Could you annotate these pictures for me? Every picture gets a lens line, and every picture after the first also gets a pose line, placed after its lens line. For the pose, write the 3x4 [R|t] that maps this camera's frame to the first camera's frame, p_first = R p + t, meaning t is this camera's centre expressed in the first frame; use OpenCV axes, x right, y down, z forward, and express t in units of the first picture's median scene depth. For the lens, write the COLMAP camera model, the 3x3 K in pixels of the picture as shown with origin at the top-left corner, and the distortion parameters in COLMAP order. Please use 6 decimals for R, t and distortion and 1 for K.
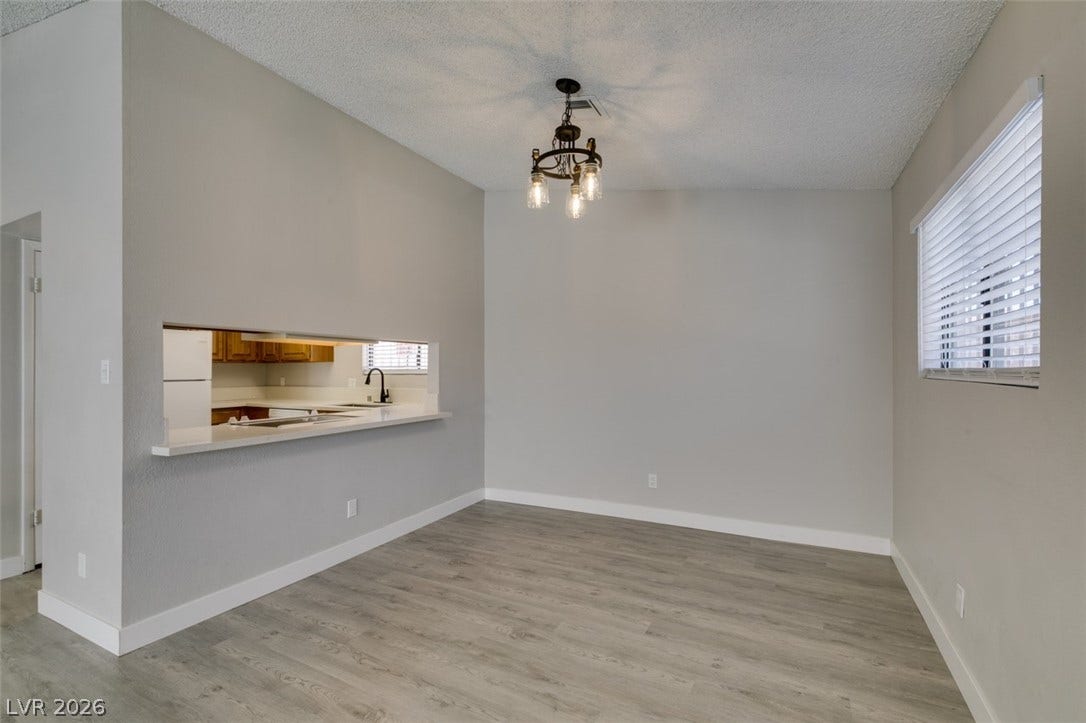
lens RADIAL K [[486.6, 0, 551.7], [0, 486.6, 369.5], [0, 0, 1]] dist [0.004154, -0.000645]
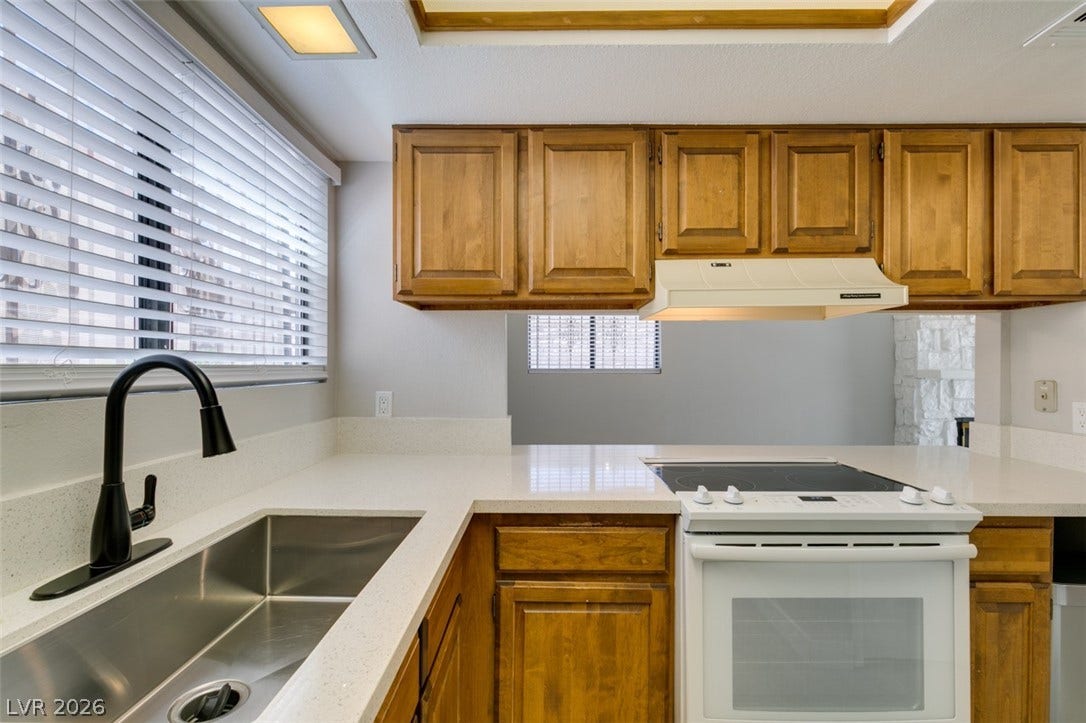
lens RADIAL K [[506.4, 0, 543.1], [0, 506.4, 369.6], [0, 0, 1]] dist [0.003823, 0.000449]
pose [[-0.449195, 0.002389, 0.893430, -0.932235], [0.002020, 0.999997, -0.001658, 0.003660], [-0.893431, 0.001060, -0.449199, 1.513137]]
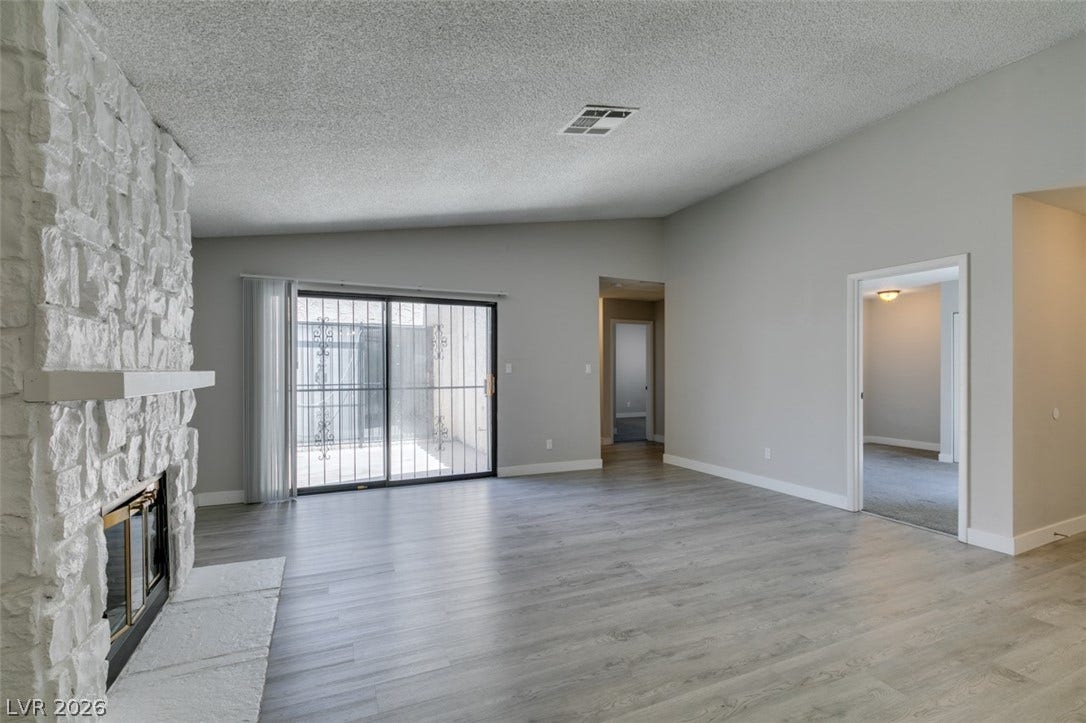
lens RADIAL K [[486.6, 0, 542.6], [0, 486.6, 367.3], [0, 0, 1]] dist [0.004154, -0.000645]
pose [[-0.621528, 0.005031, -0.783376, 0.021859], [0.002682, 0.999987, 0.004294, -0.000610], [0.783387, 0.000568, -0.621534, 0.351308]]
